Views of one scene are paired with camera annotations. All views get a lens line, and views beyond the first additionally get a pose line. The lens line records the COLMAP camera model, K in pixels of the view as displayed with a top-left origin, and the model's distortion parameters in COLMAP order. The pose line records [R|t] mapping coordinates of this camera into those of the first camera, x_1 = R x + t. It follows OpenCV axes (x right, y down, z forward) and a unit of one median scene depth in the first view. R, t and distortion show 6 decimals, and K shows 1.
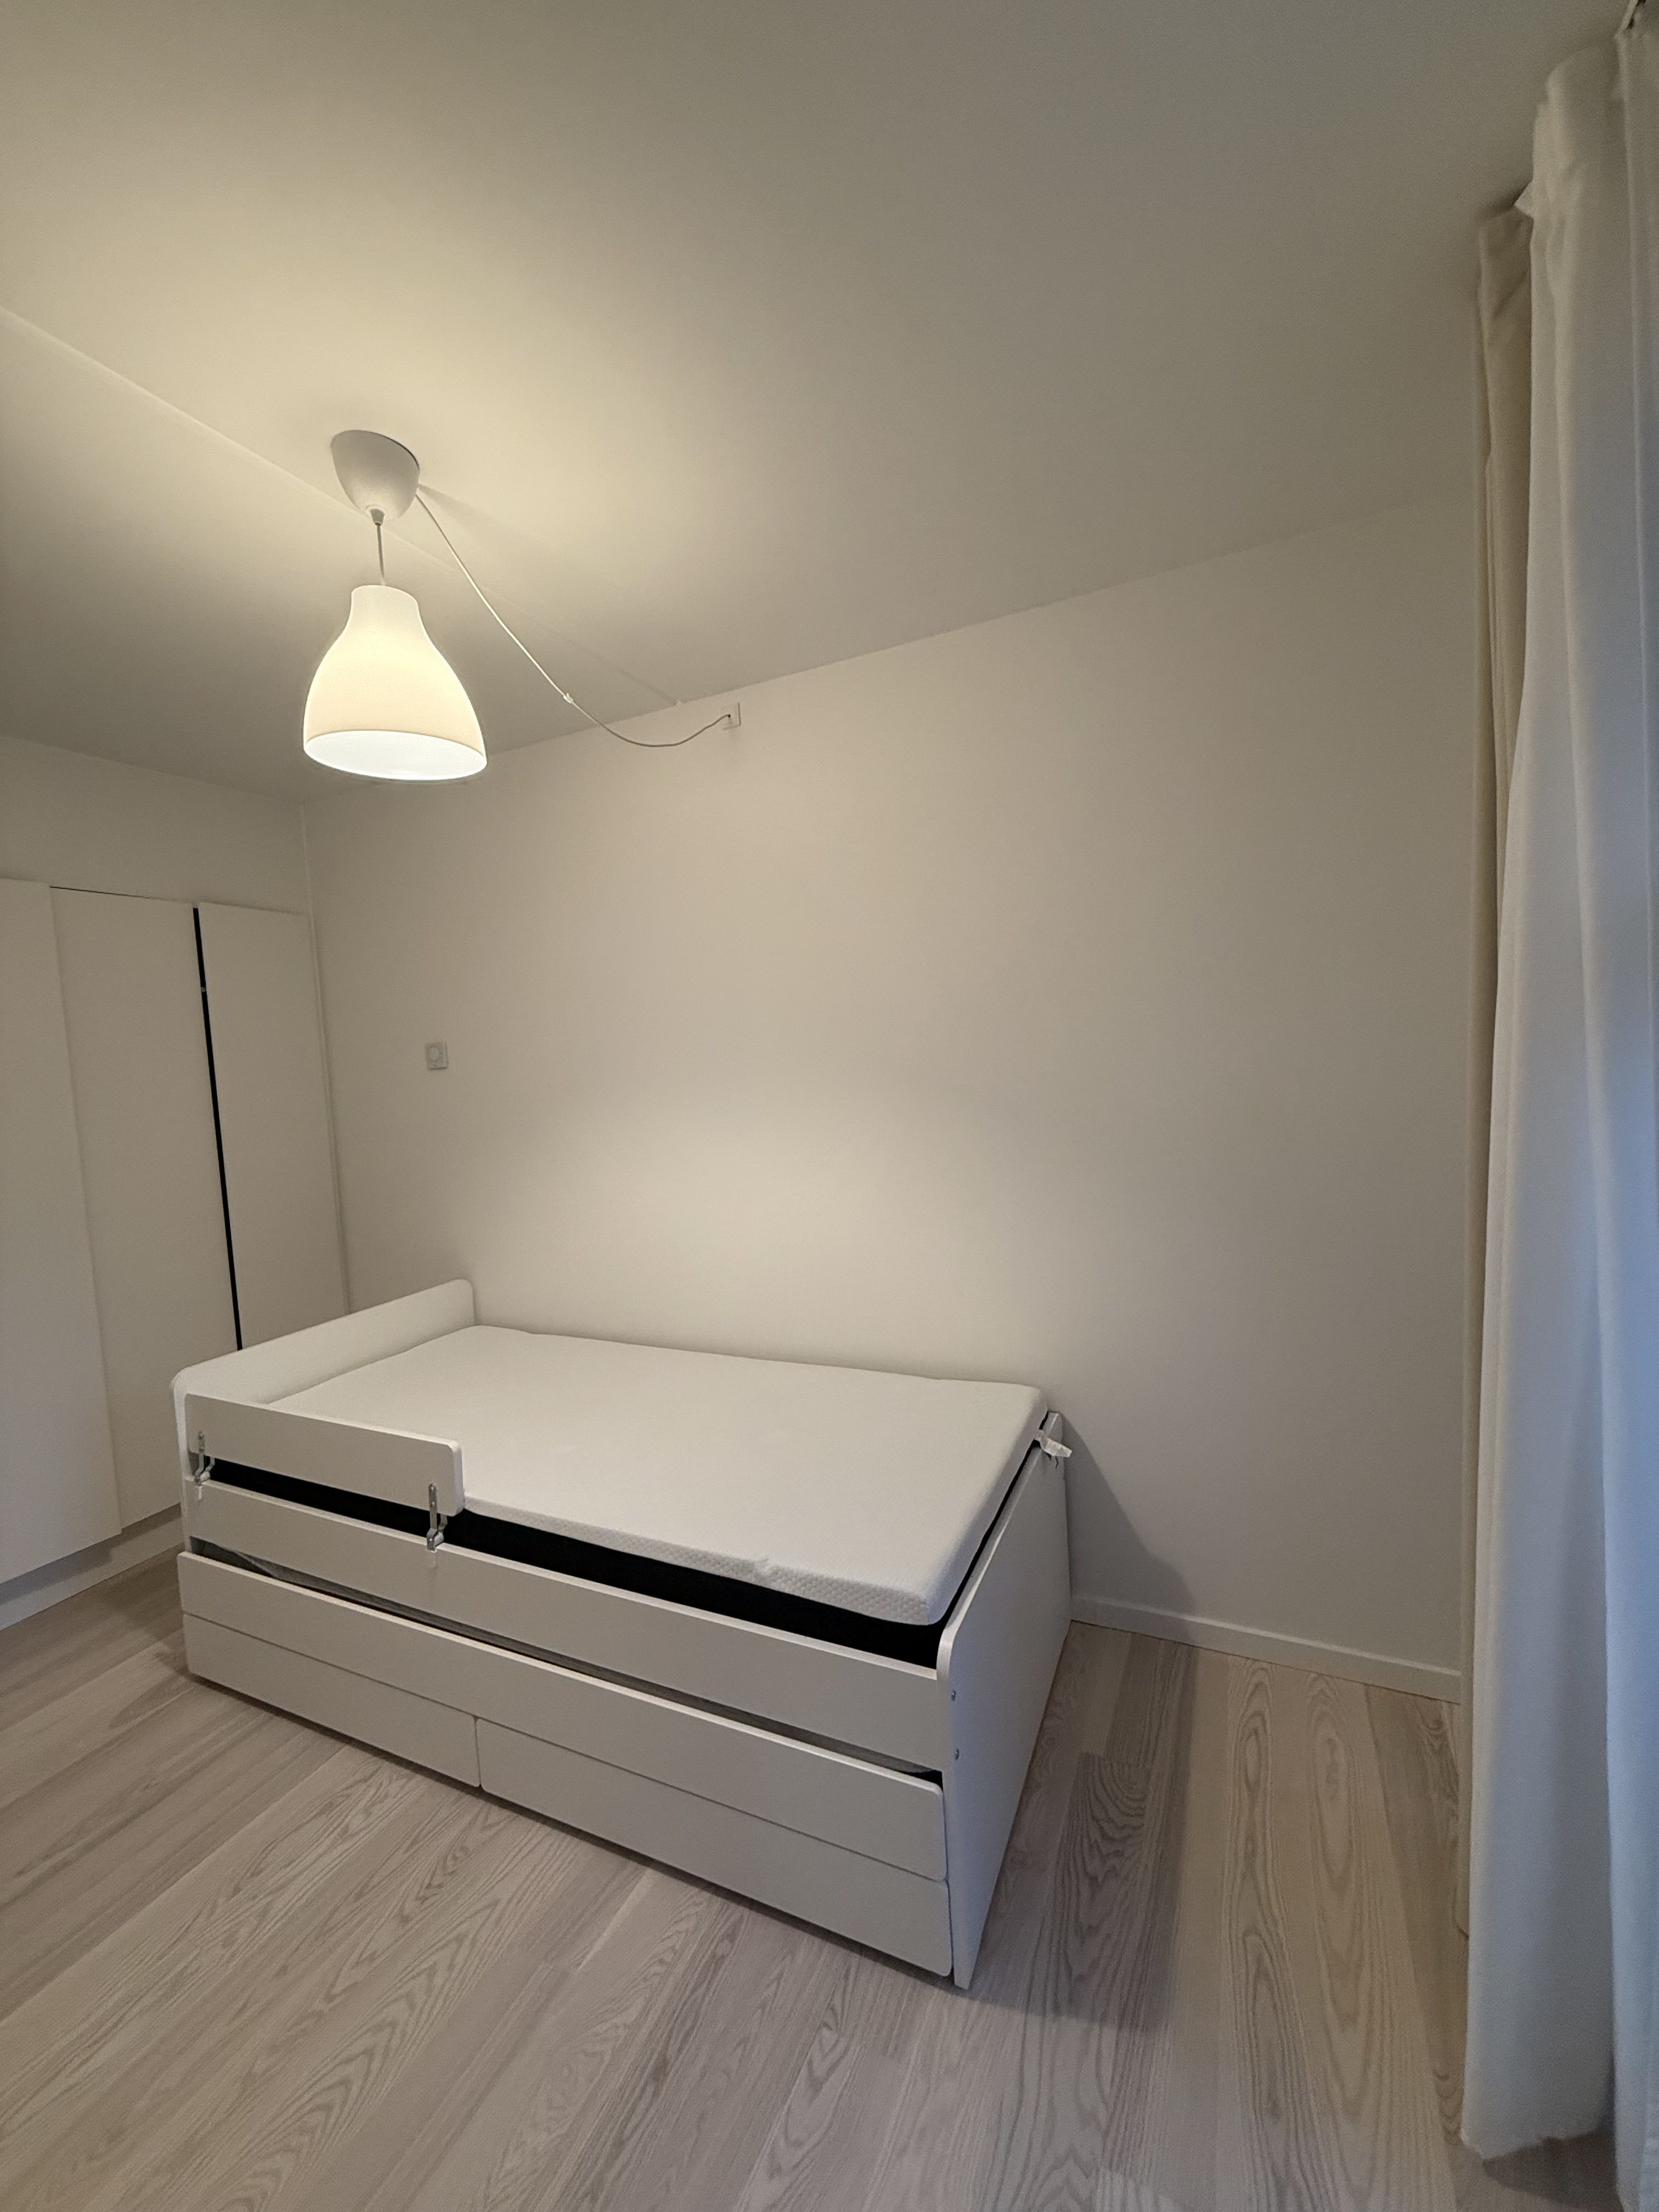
lens RADIAL K [[885.4, 0, 820.9], [0, 885.4, 1108.3], [0, 0, 1]] dist [0.002698, 0.000715]
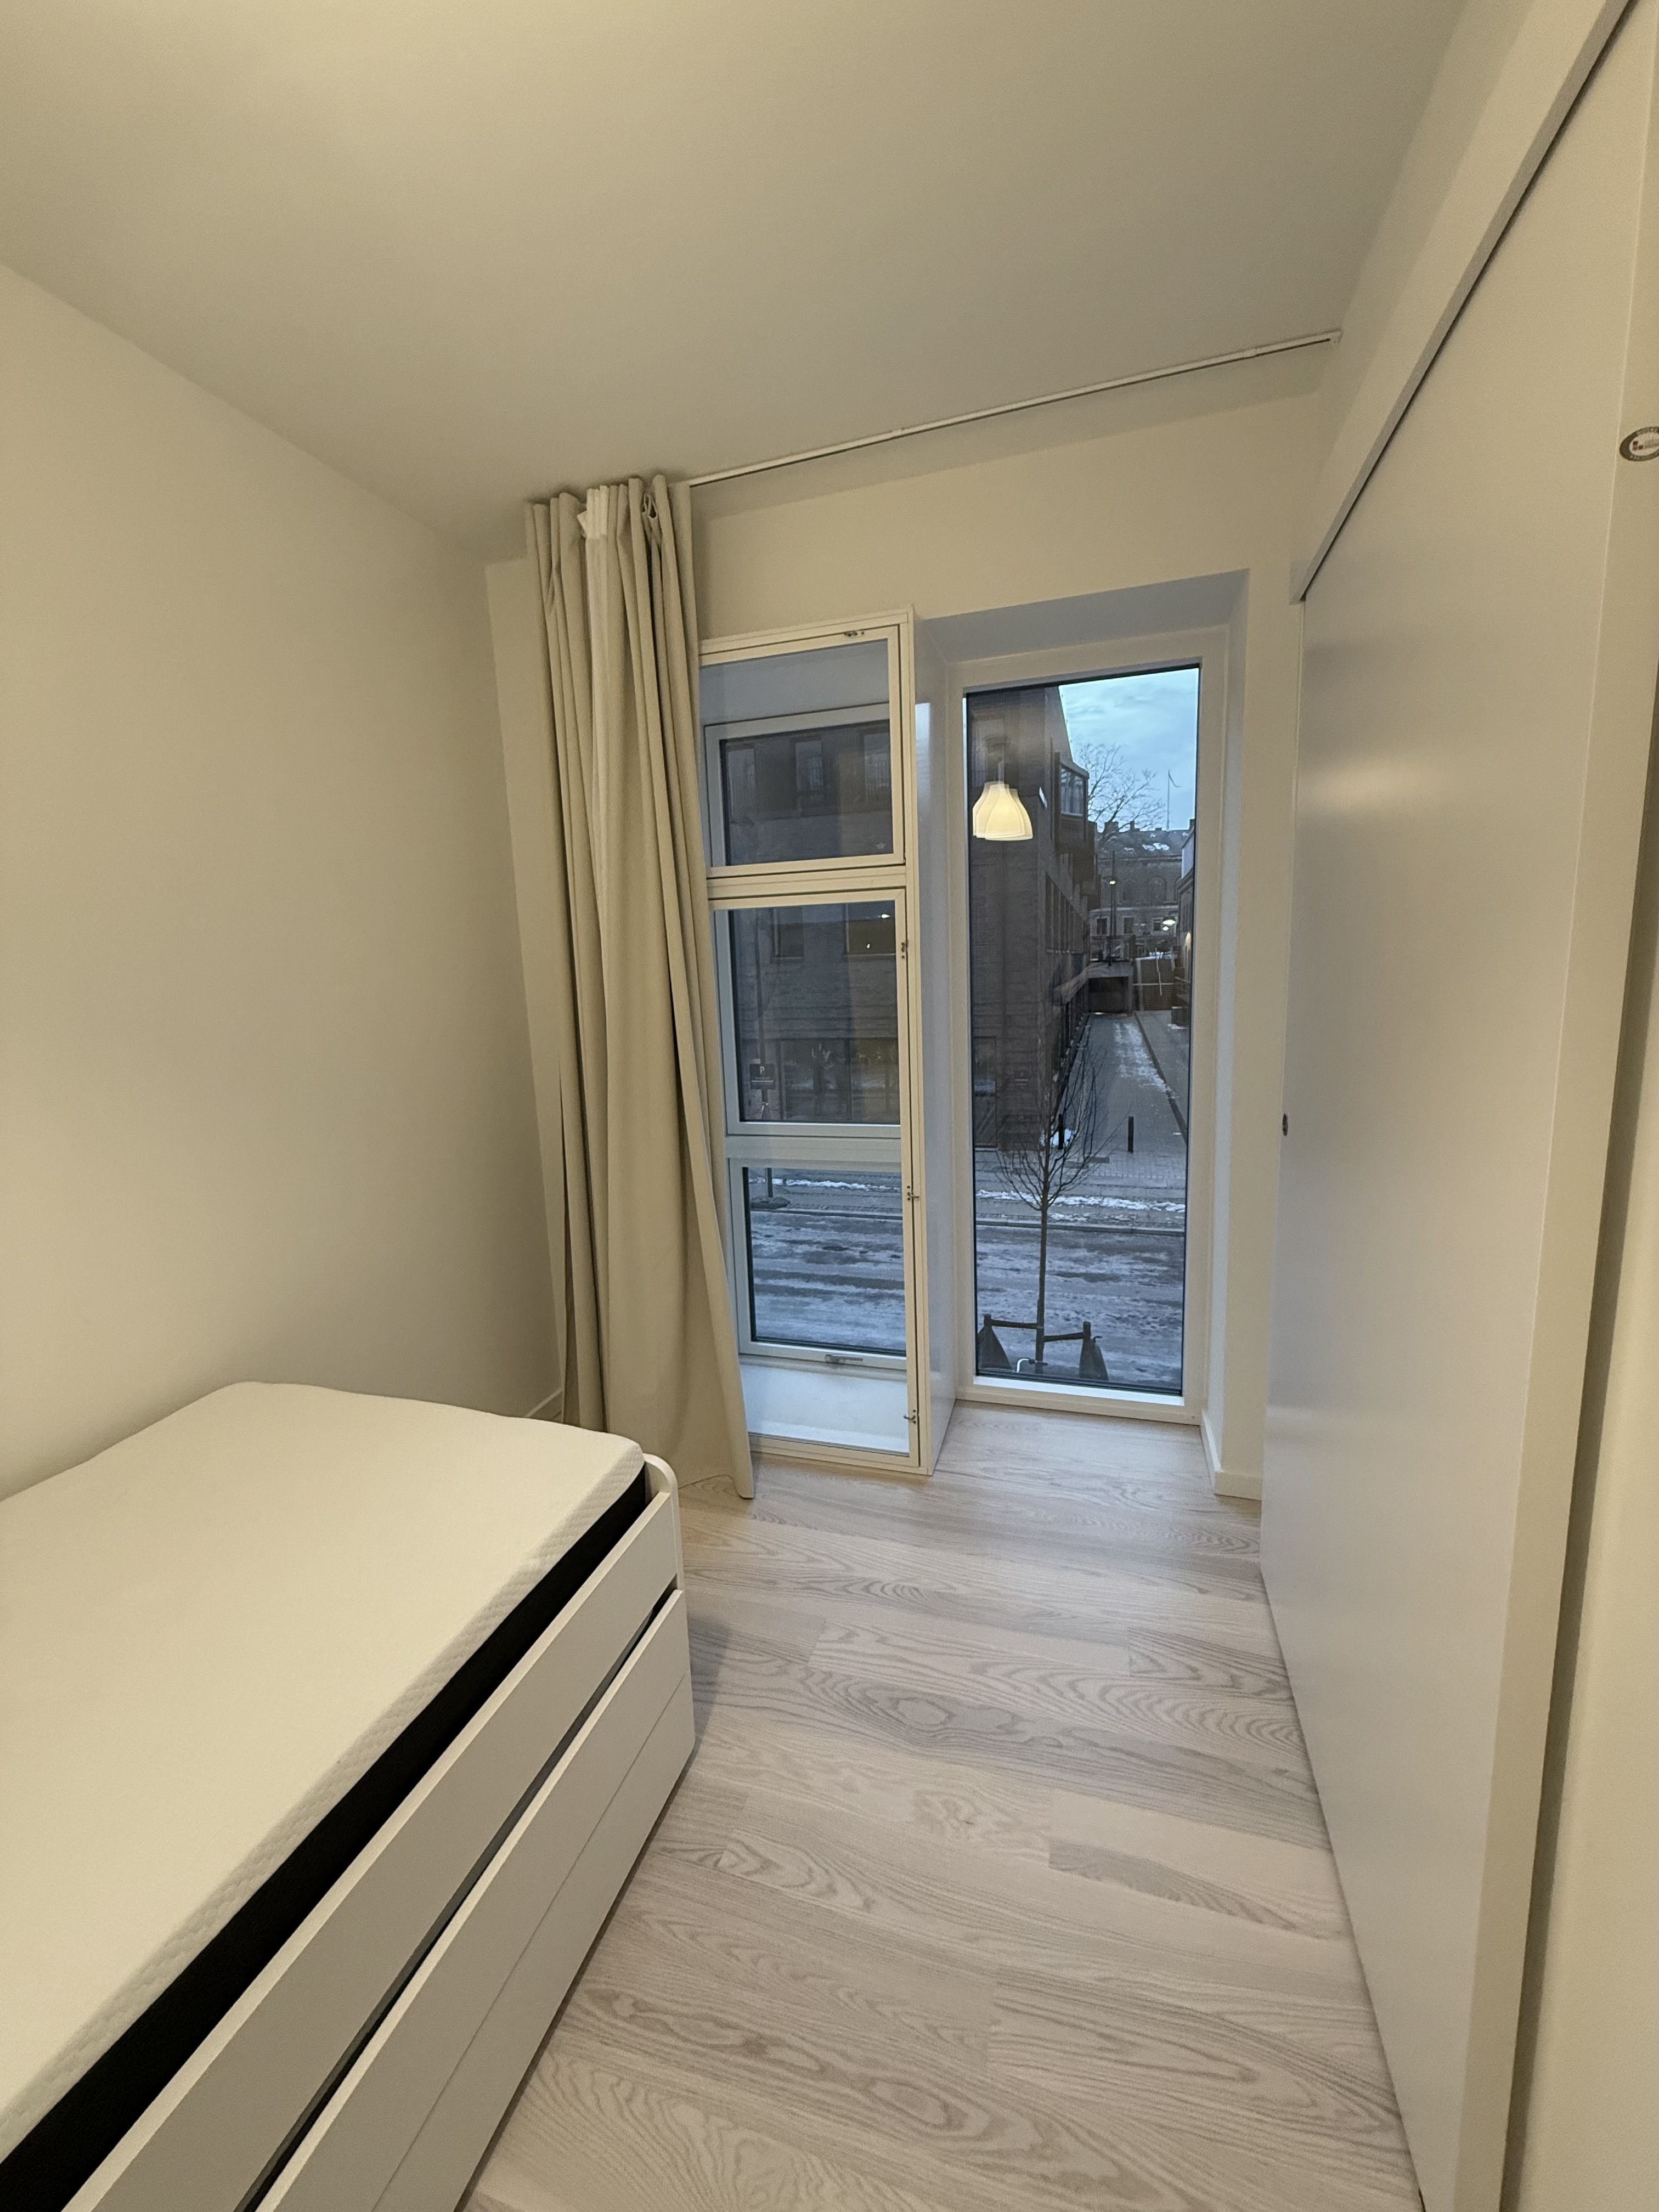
lens RADIAL K [[885.4, 0, 825.8], [0, 885.4, 1101.9], [0, 0, 1]] dist [0.002698, 0.000715]
pose [[-0.145490, -0.085597, 0.985650, -0.996148], [0.096598, 0.990261, 0.100256, 0.068038], [-0.984633, 0.109798, -0.135804, 0.958934]]
